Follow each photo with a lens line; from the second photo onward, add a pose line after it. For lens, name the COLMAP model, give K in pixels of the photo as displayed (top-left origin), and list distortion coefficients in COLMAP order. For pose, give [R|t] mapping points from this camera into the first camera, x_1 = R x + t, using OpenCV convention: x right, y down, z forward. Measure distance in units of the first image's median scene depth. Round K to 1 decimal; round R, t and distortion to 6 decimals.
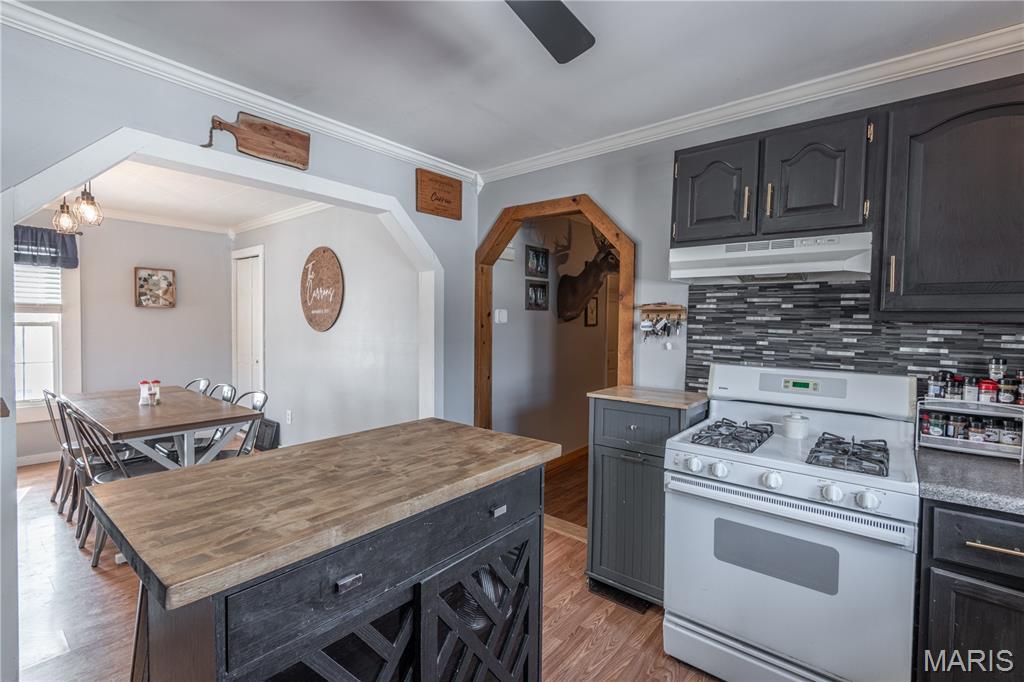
lens RADIAL K [[463.3, 0, 512.6], [0, 463.3, 338.0], [0, 0, 1]] dist [0.032692, -0.019430]
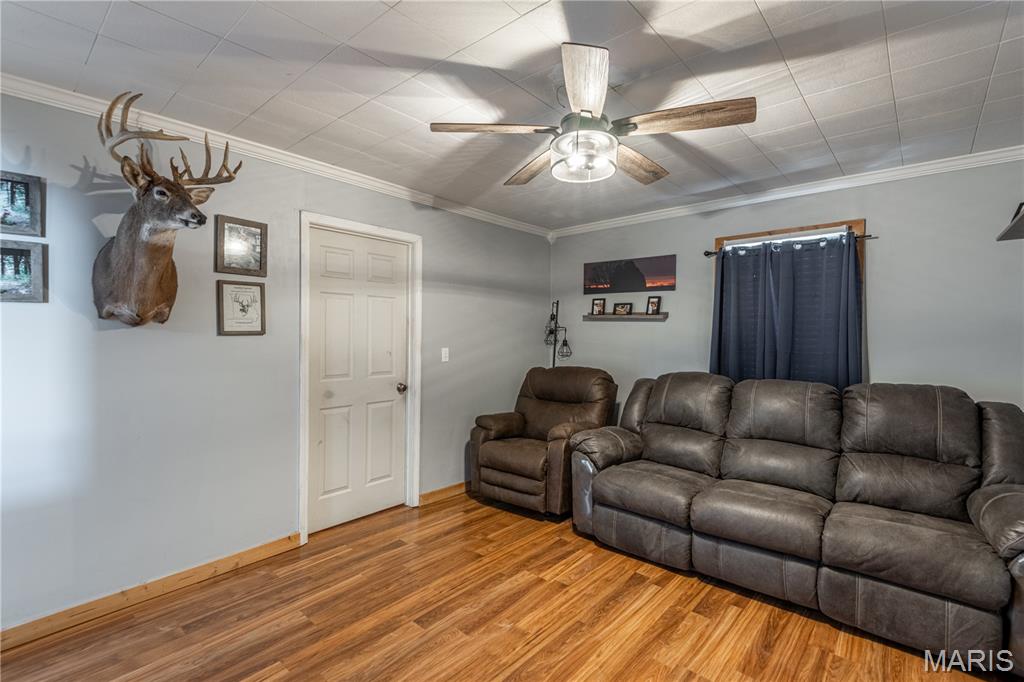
lens RADIAL K [[463.3, 0, 512.6], [0, 463.3, 338.0], [0, 0, 1]] dist [0.032692, -0.019430]
pose [[0.999172, -0.007252, -0.040045, 1.028625], [0.006123, 0.999583, -0.028235, -0.011080], [0.040233, 0.027966, 0.998799, 0.942729]]
